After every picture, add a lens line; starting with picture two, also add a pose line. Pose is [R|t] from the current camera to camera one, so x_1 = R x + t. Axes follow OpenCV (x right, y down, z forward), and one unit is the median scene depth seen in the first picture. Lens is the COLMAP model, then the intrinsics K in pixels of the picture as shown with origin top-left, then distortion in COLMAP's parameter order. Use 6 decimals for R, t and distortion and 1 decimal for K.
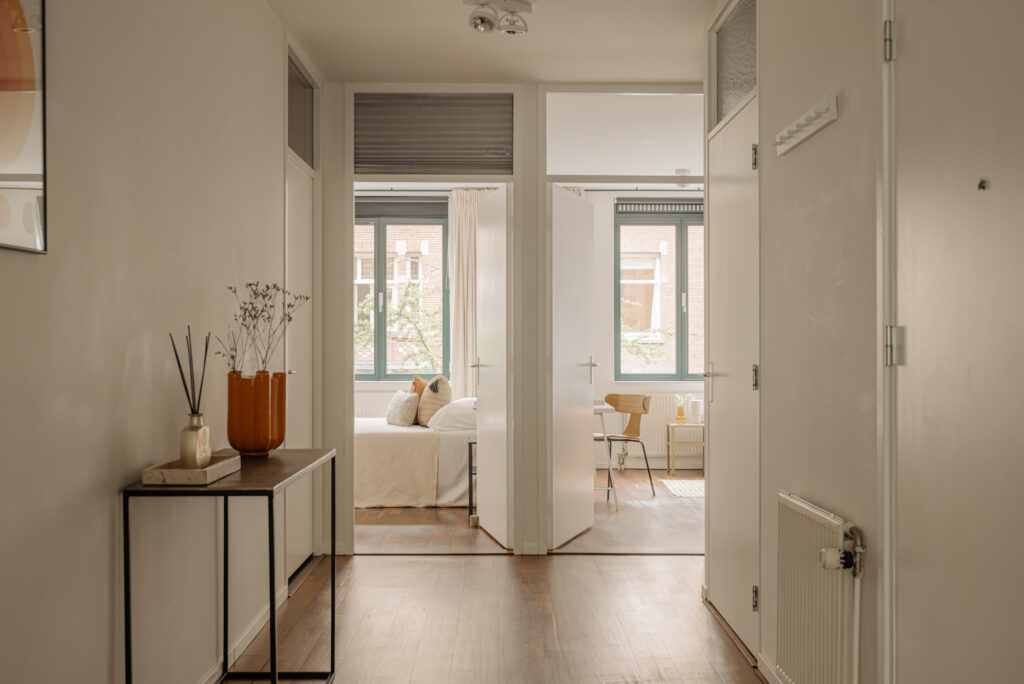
lens RADIAL K [[1001.2, 0, 512.0], [0, 1001.2, 342.0], [0, 0, 1]] dist [-0.410866, -0.001178]
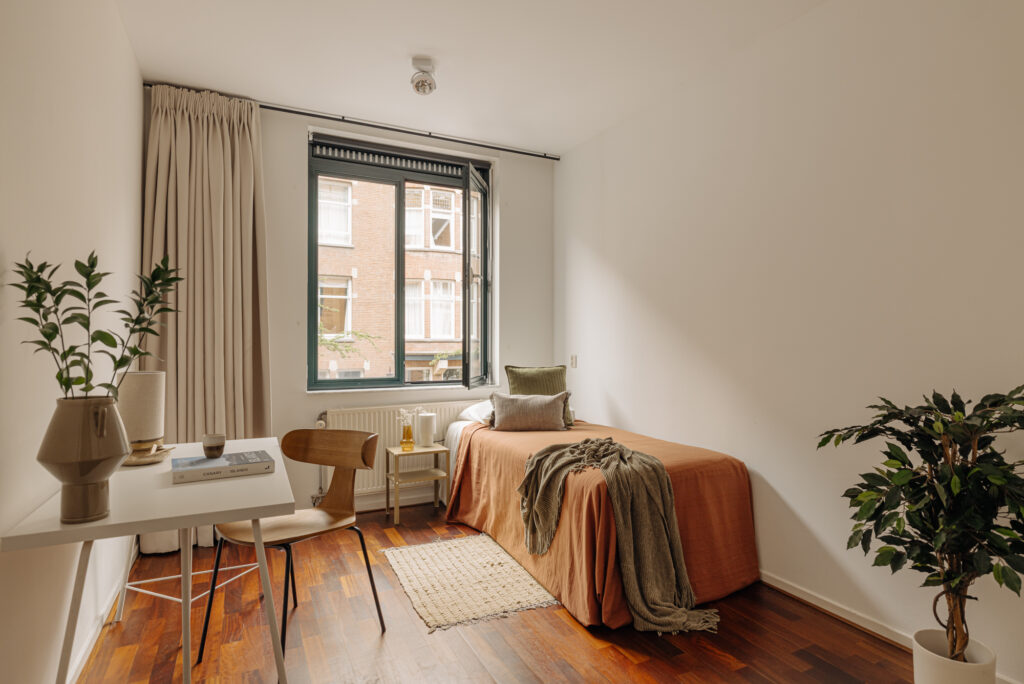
lens RADIAL K [[529.1, 0, 512.0], [0, 529.1, 342.0], [0, 0, 1]] dist [-0.003009, 0.000004]
pose [[0.898943, 0.000206, 0.438065, 0.067996], [0.000354, 0.999999, -0.001196, 0.004901], [-0.438065, 0.001230, 0.898942, 0.593844]]
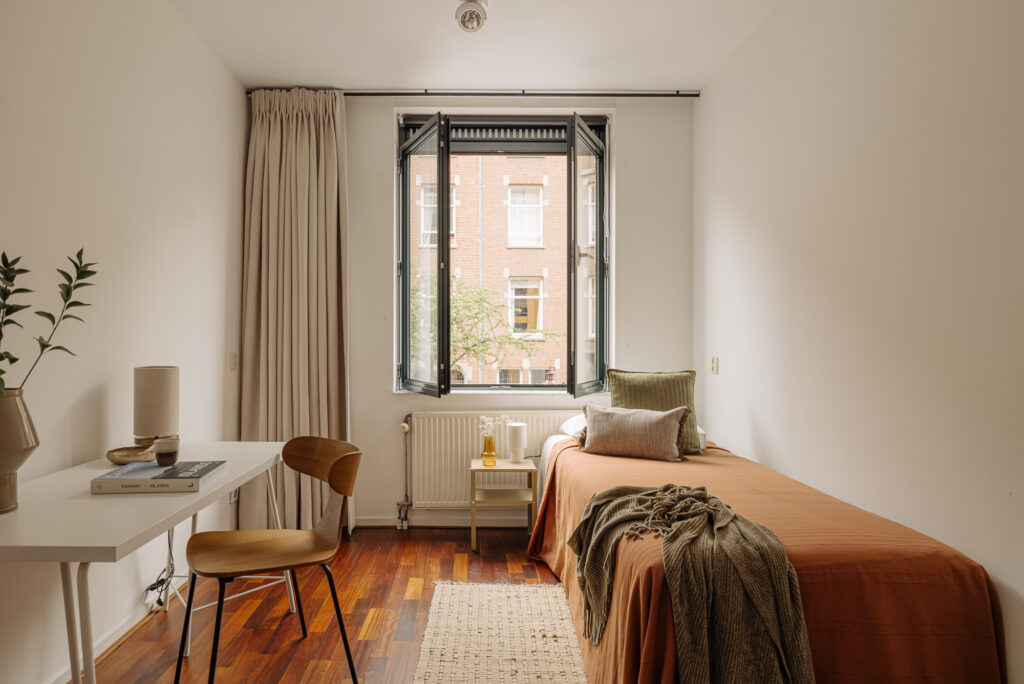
lens RADIAL K [[520.5, 0, 485.4], [0, 520.5, 343.5], [0, 0, 1]] dist [0.002392, 0.000364]
pose [[0.999985, 0.002716, 0.004656, 0.159542], [-0.002731, 0.999991, 0.003209, 0.006486], [-0.004647, -0.003222, 0.999984, 0.646423]]
